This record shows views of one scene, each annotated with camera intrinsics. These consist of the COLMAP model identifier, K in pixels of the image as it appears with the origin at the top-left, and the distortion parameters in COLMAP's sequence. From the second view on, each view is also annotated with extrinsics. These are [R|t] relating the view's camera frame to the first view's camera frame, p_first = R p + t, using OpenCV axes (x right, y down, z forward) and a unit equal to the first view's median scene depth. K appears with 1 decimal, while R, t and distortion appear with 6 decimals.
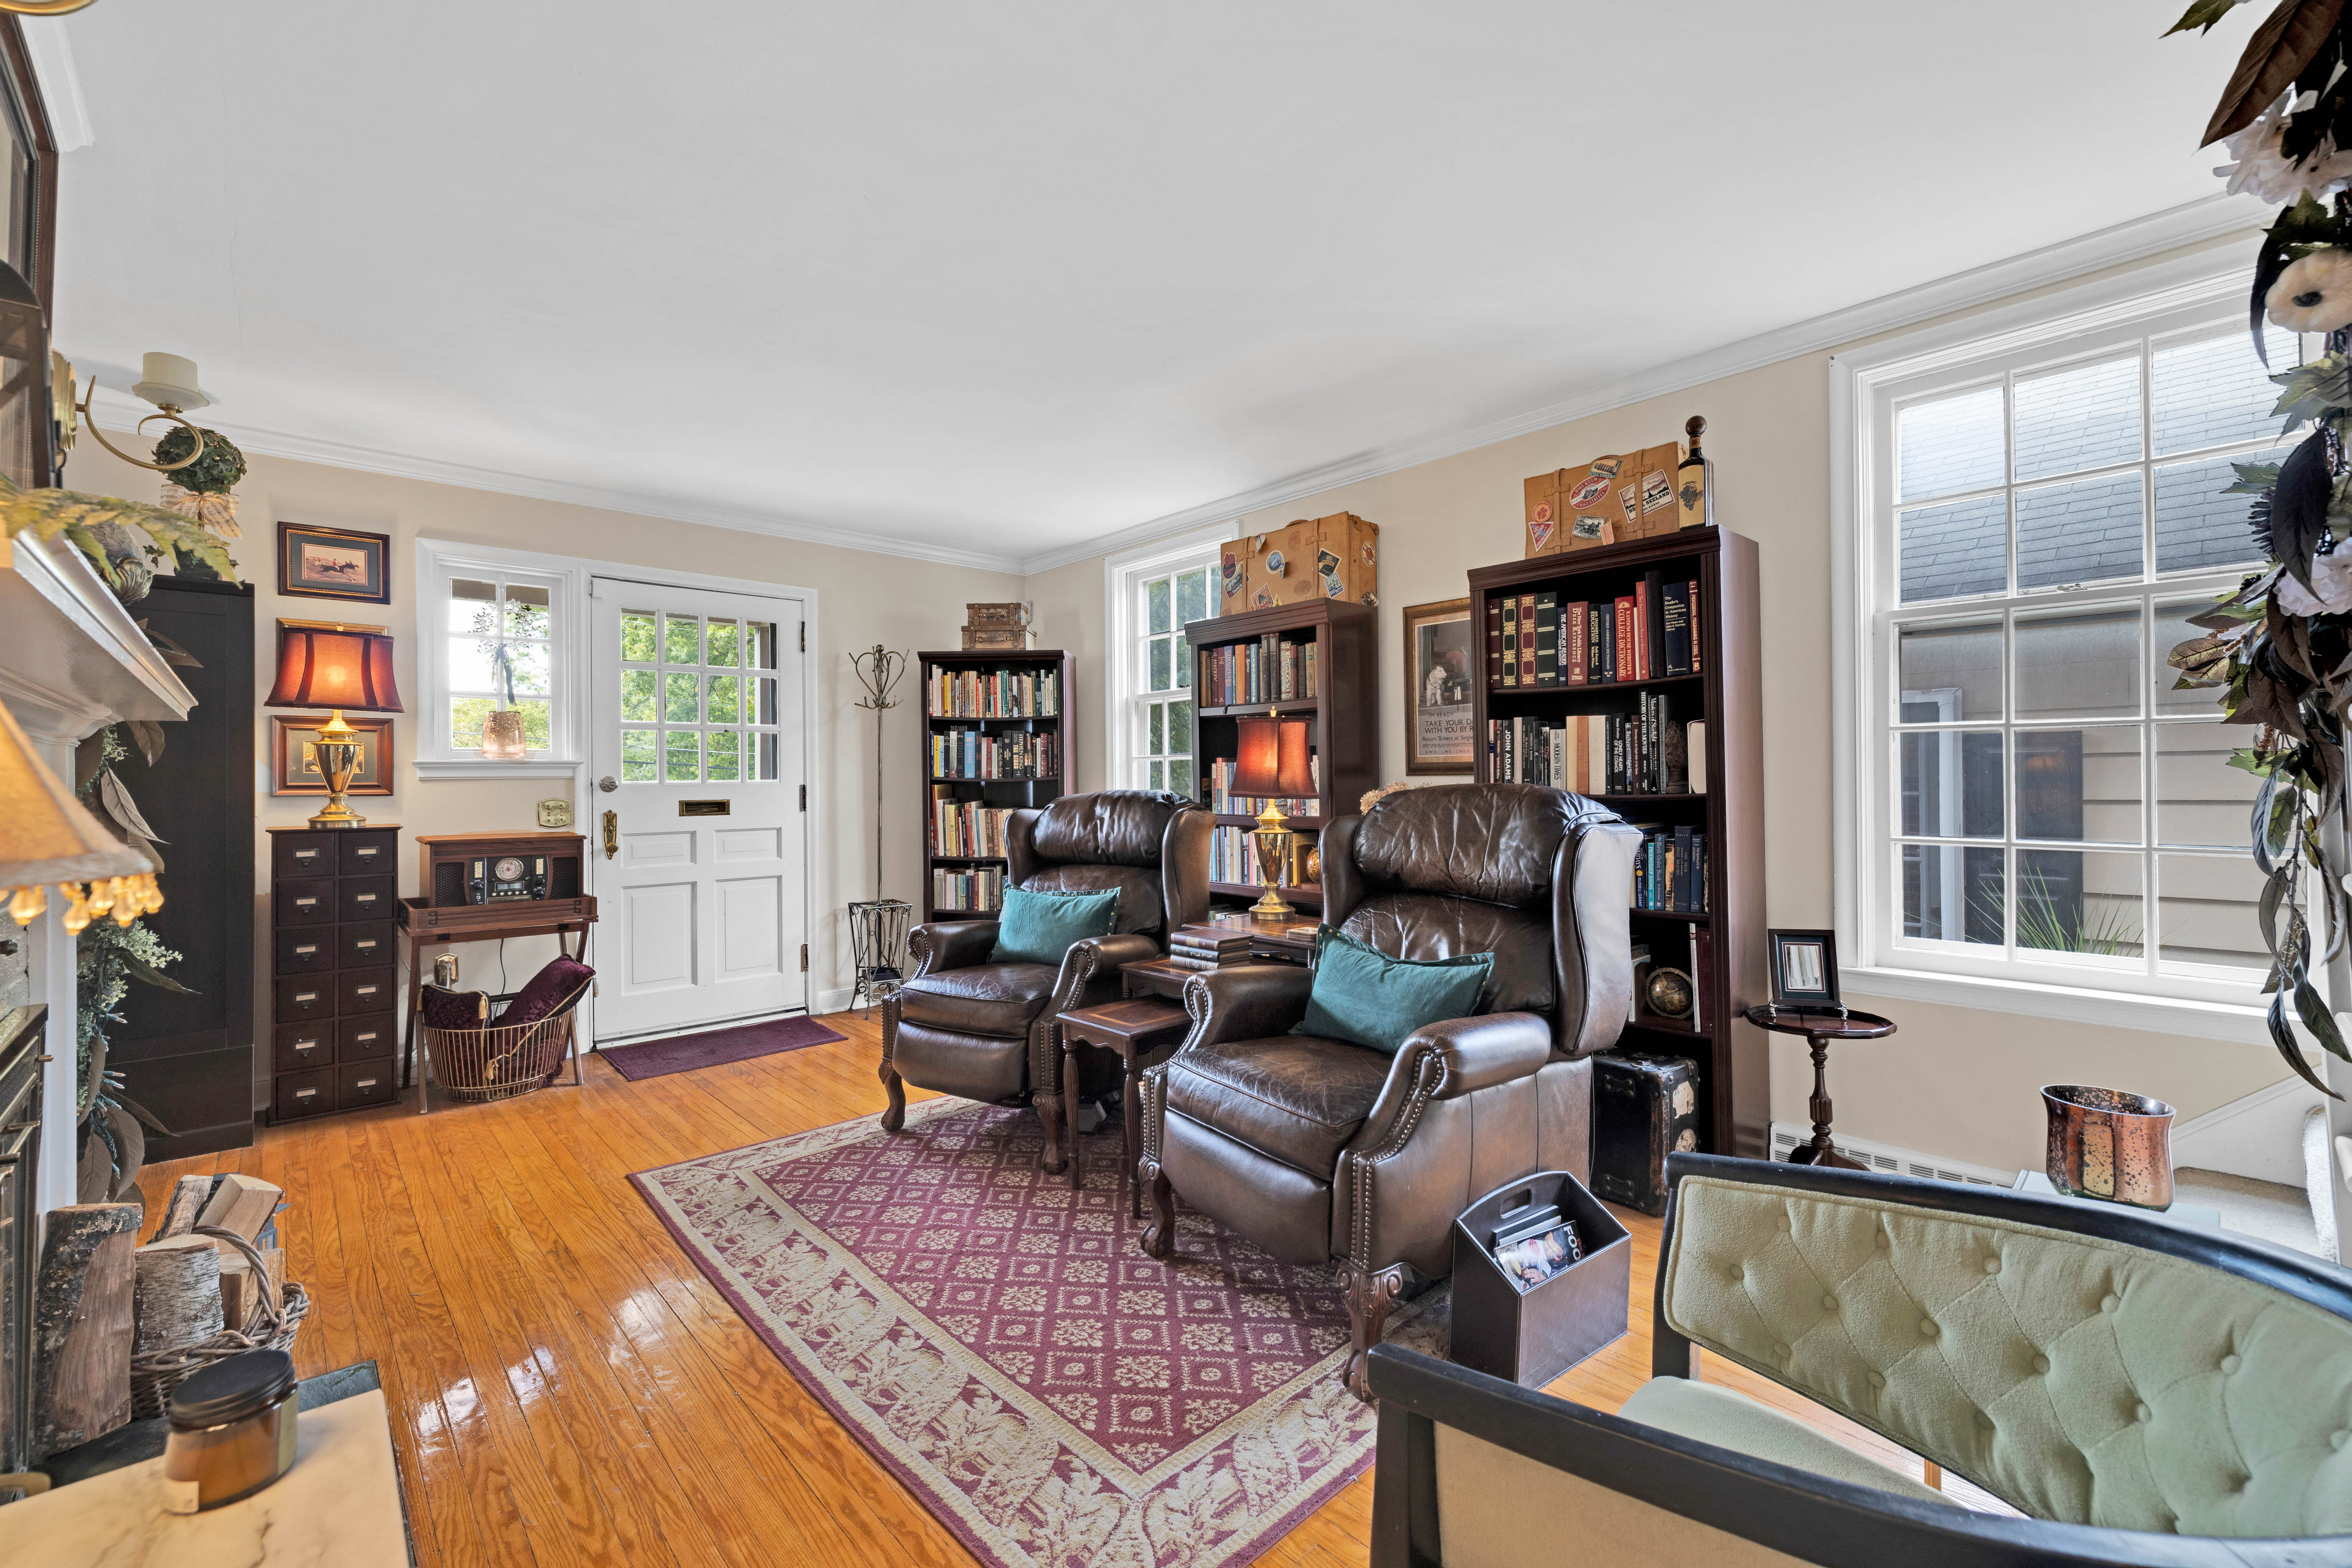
lens RADIAL K [[981.7, 0, 1176.0], [0, 981.7, 784.0], [0, 0, 1]] dist [0.001680, 0.000129]
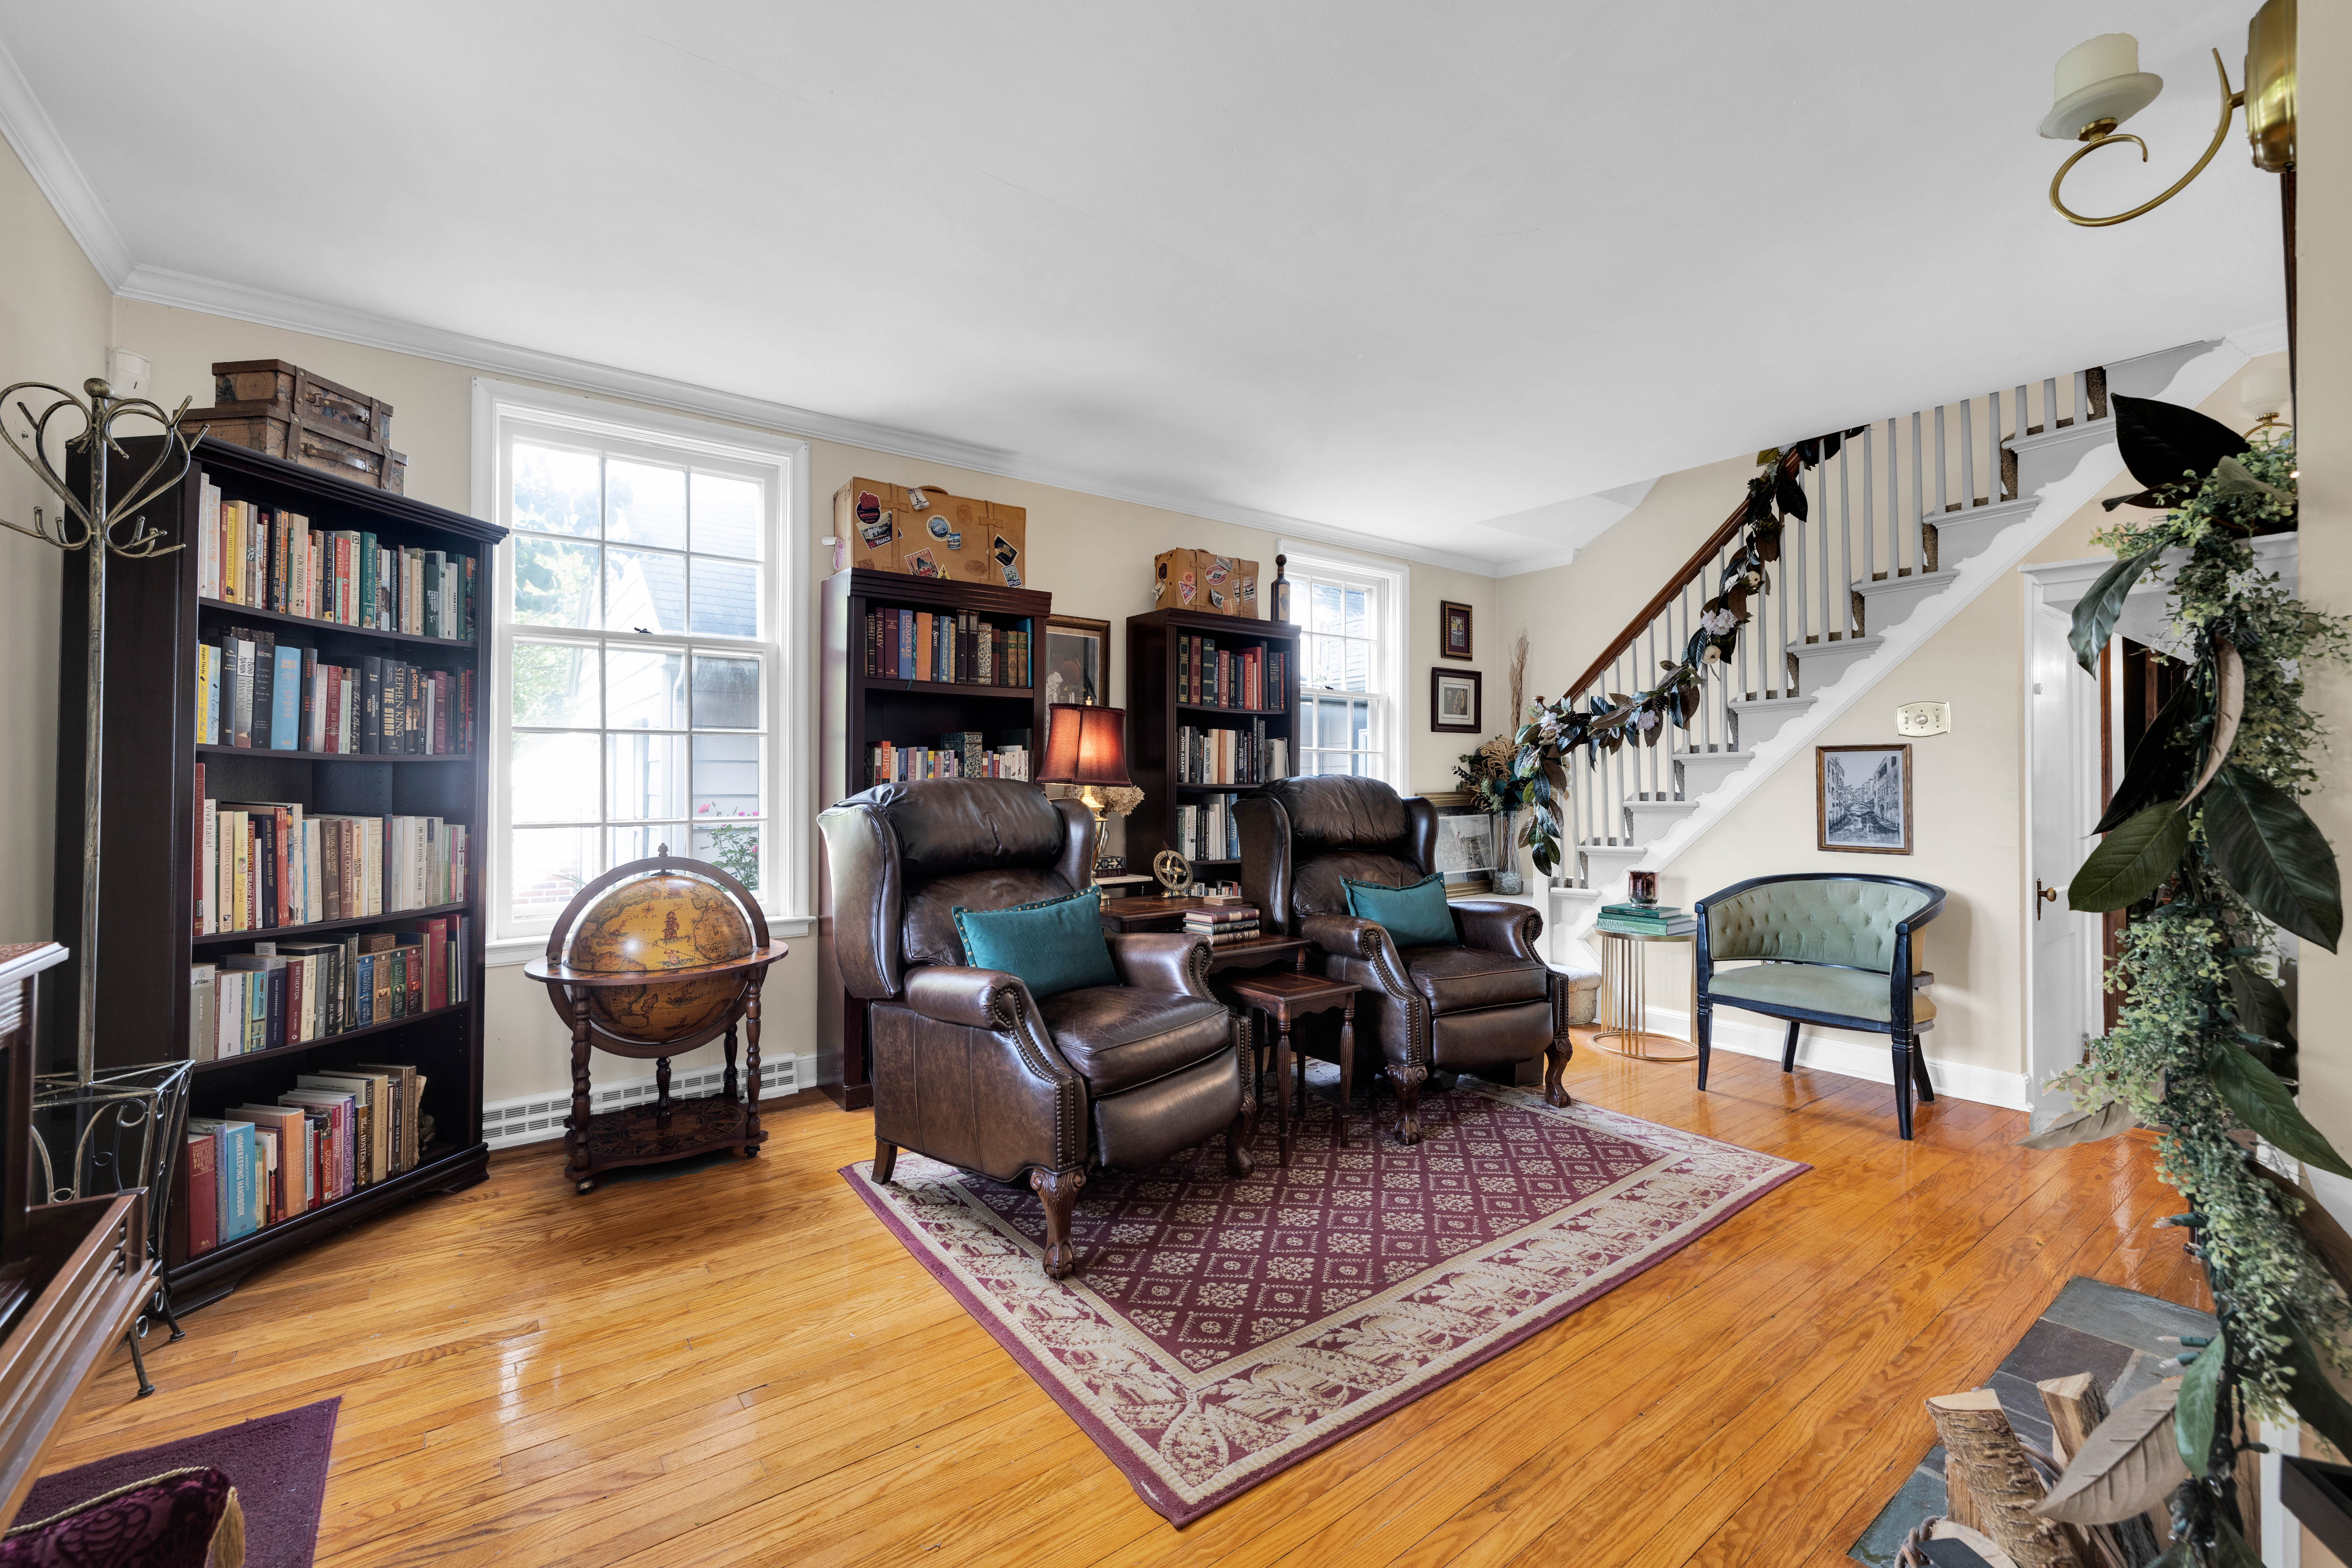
lens RADIAL K [[981.7, 0, 1176.0], [0, 981.7, 784.0], [0, 0, 1]] dist [0.001680, 0.000129]
pose [[0.101187, 0.003741, 0.994860, -1.037012], [-0.003480, 0.999988, -0.003407, 0.015806], [-0.994861, -0.003117, 0.101198, 0.925237]]
